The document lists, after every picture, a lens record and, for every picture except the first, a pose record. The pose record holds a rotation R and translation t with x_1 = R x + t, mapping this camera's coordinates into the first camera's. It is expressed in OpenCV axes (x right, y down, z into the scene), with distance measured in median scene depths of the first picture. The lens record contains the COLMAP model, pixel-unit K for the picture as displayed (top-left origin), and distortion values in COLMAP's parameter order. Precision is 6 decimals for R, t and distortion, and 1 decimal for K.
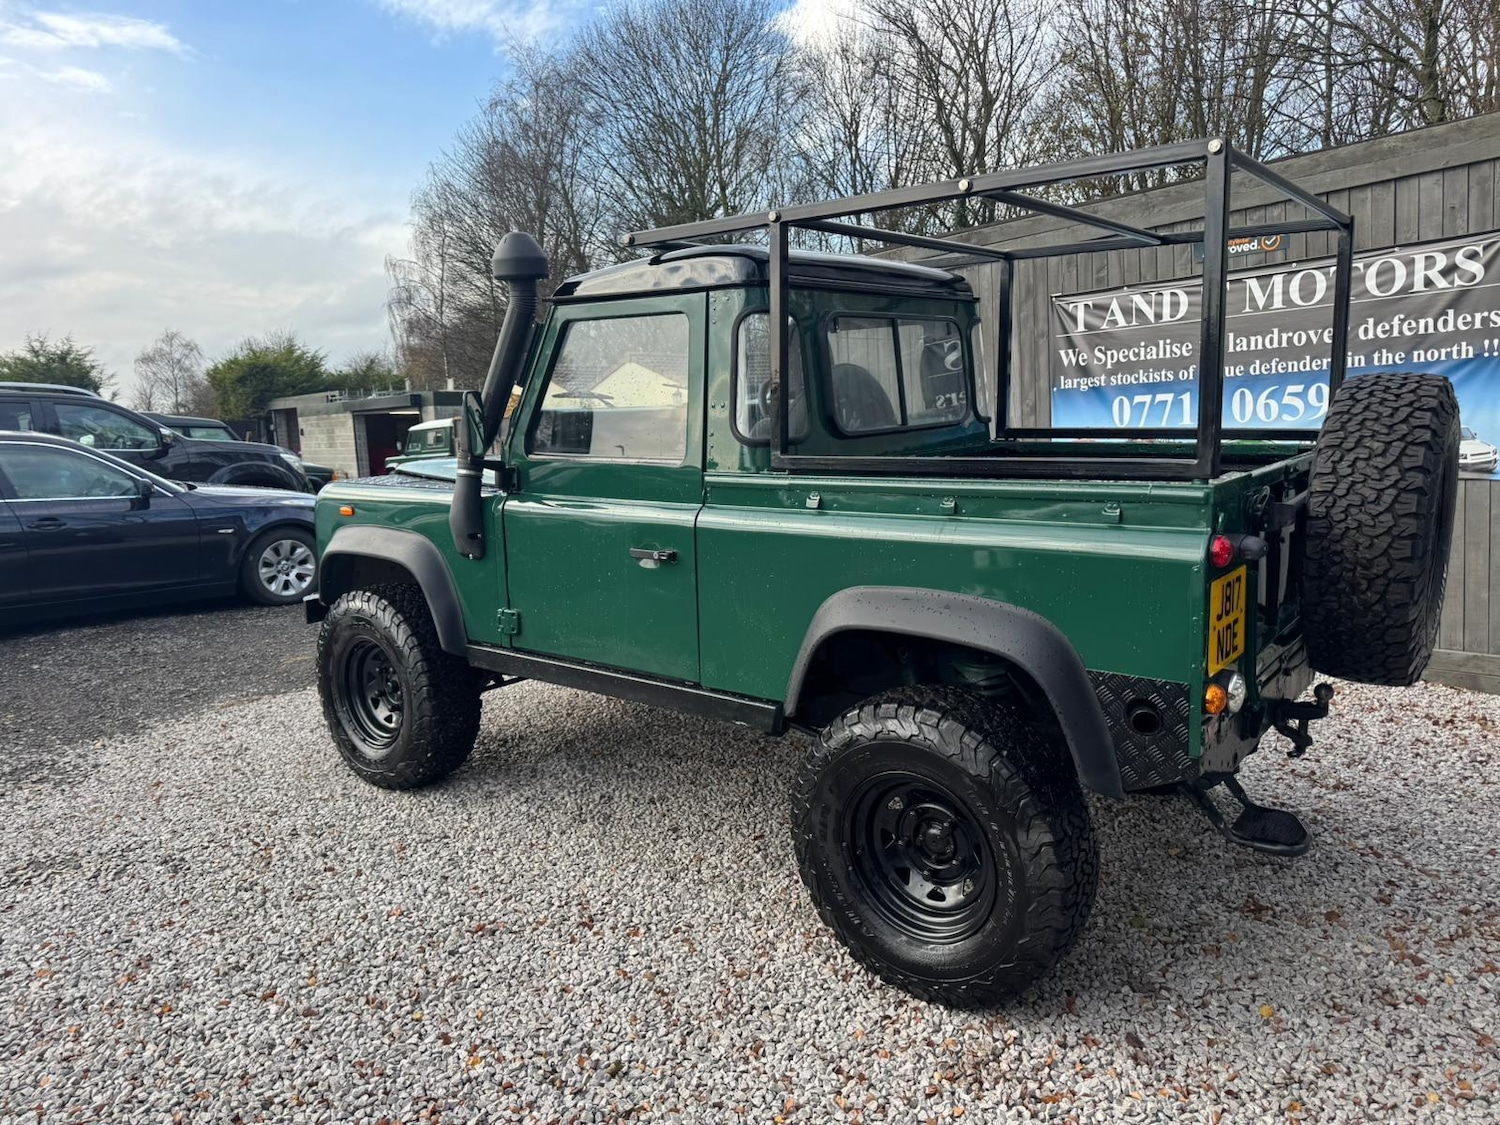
lens RADIAL K [[1044.4, 0, 772.4], [0, 1044.4, 560.4], [0, 0, 1]] dist [0.008457, -0.008670]
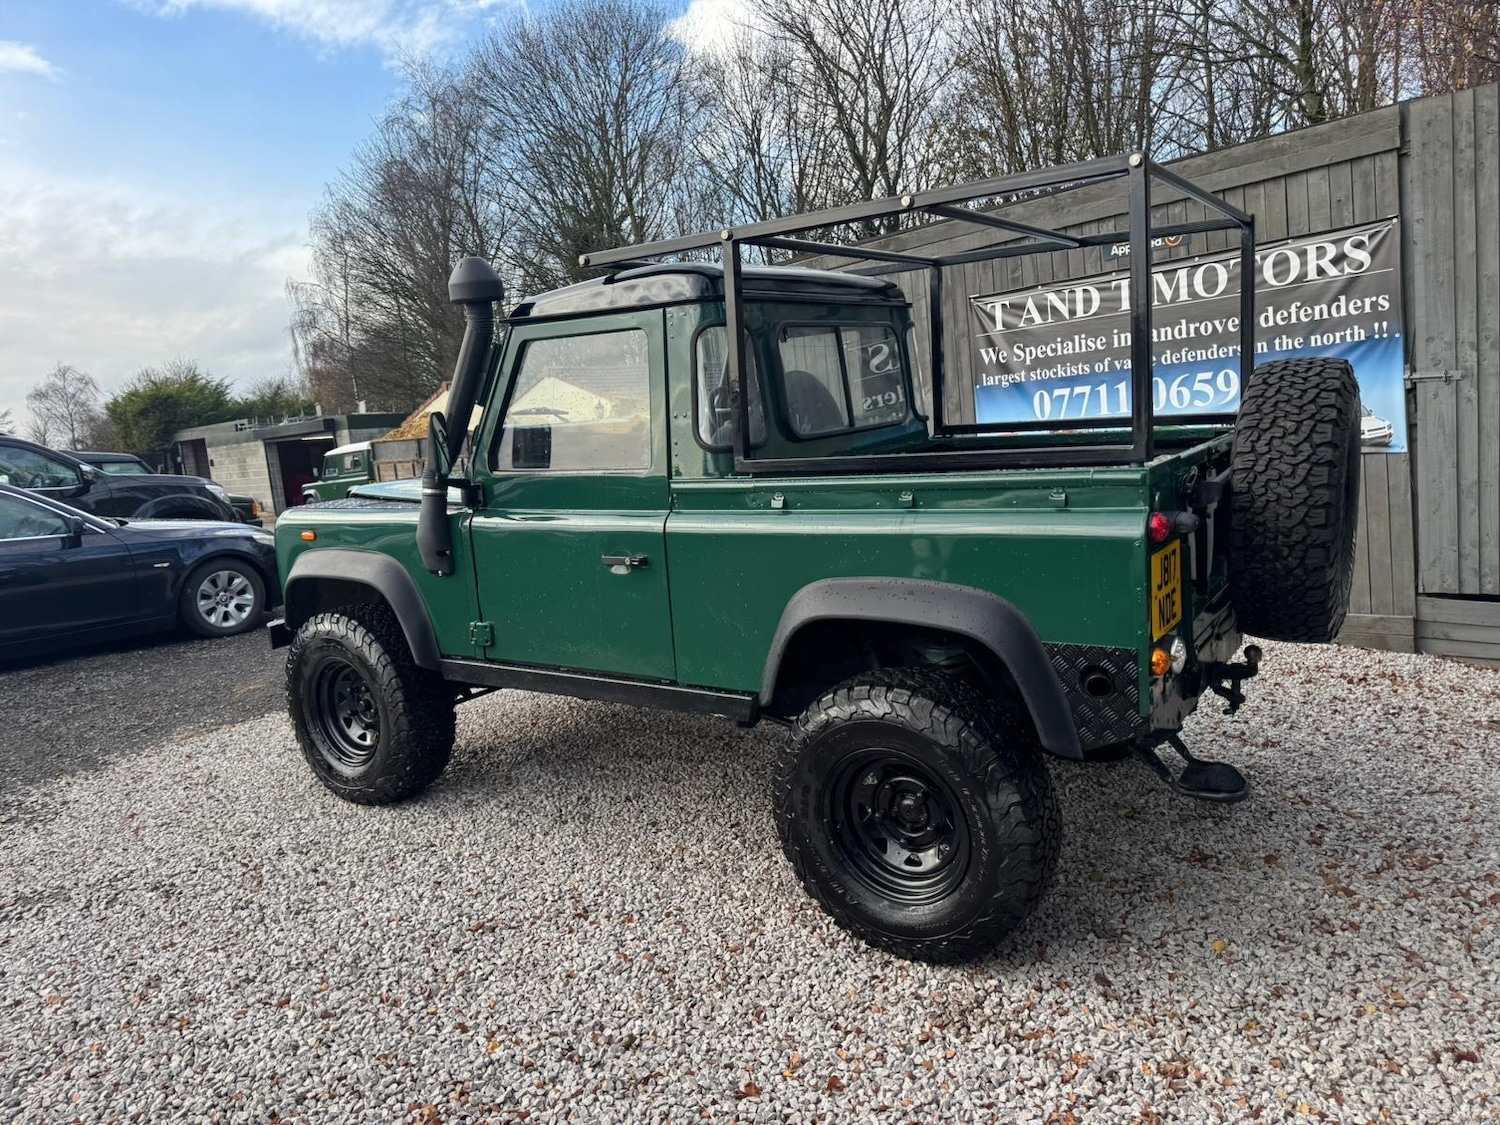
lens RADIAL K [[1043.6, 0, 753.0], [0, 1043.6, 563.3], [0, 0, 1]] dist [0.015560, -0.016257]
pose [[0.997046, -0.053393, 0.055206, -0.044632], [0.053607, 0.998559, -0.002406, 0.006711], [-0.054998, 0.005359, 0.998472, -0.058282]]
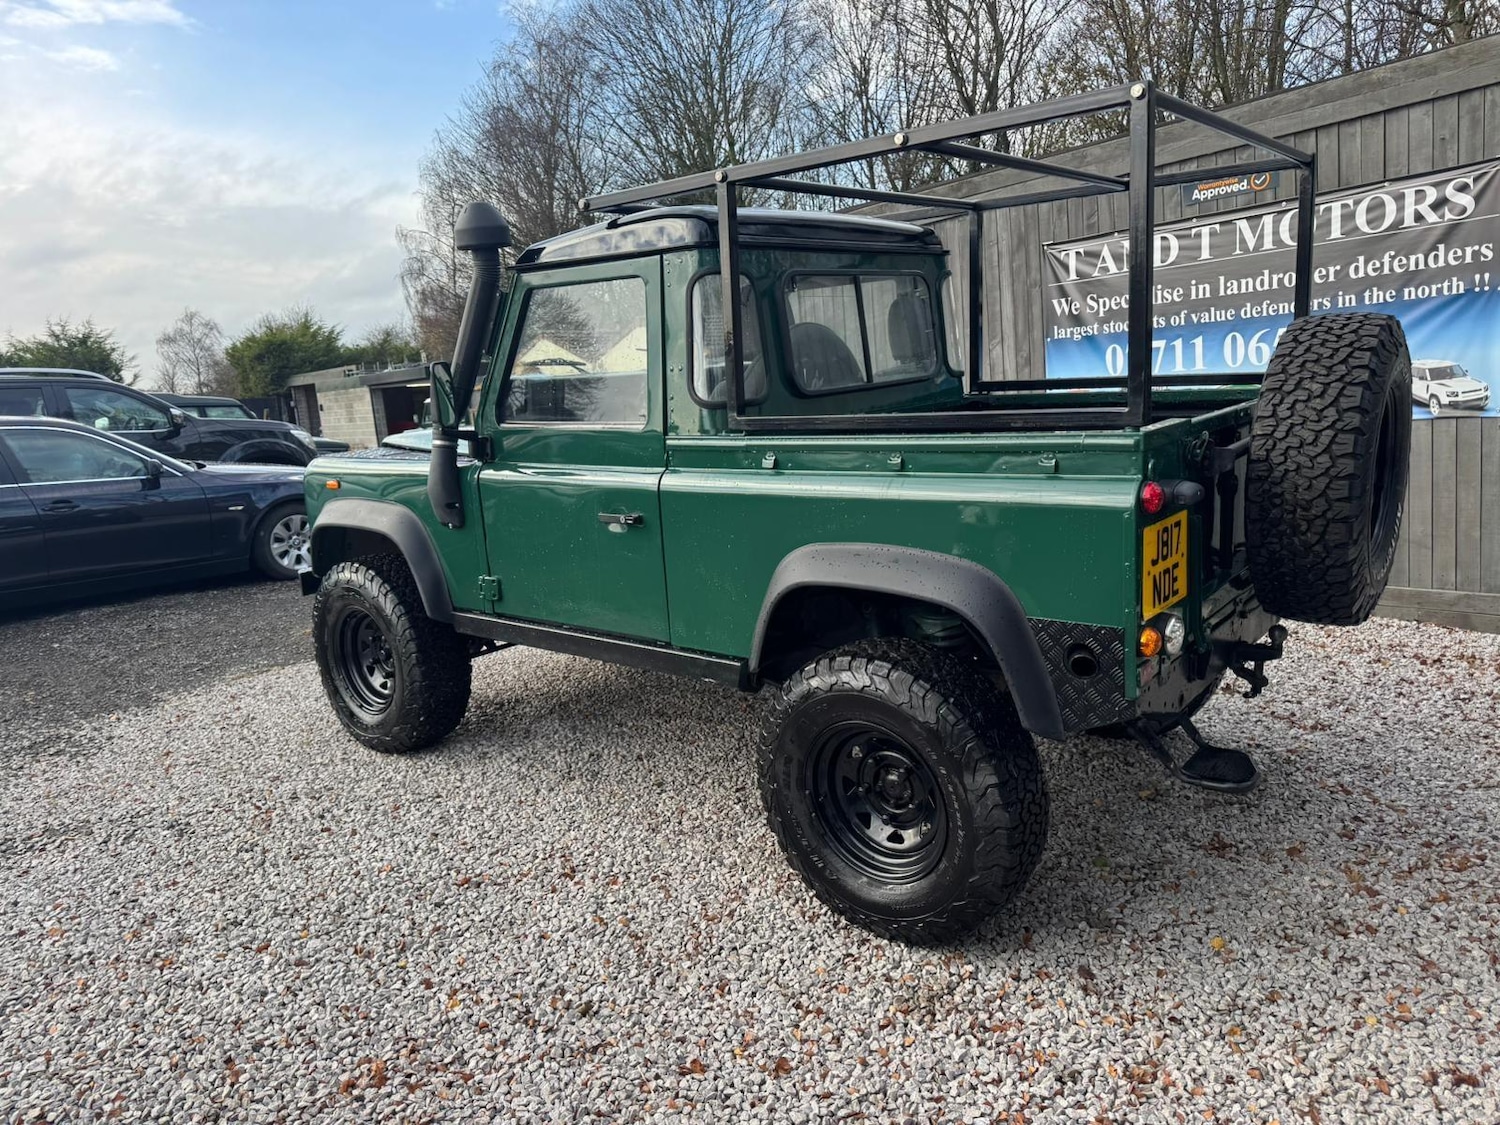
lens RADIAL K [[1041.5, 0, 773.7], [0, 1041.5, 571.2], [0, 0, 1]] dist [0.018166, -0.019488]
pose [[0.999270, -0.029095, -0.024751, 0.060376], [0.030242, 0.998423, 0.047301, 0.002724], [0.023336, -0.048015, 0.998574, -0.018137]]
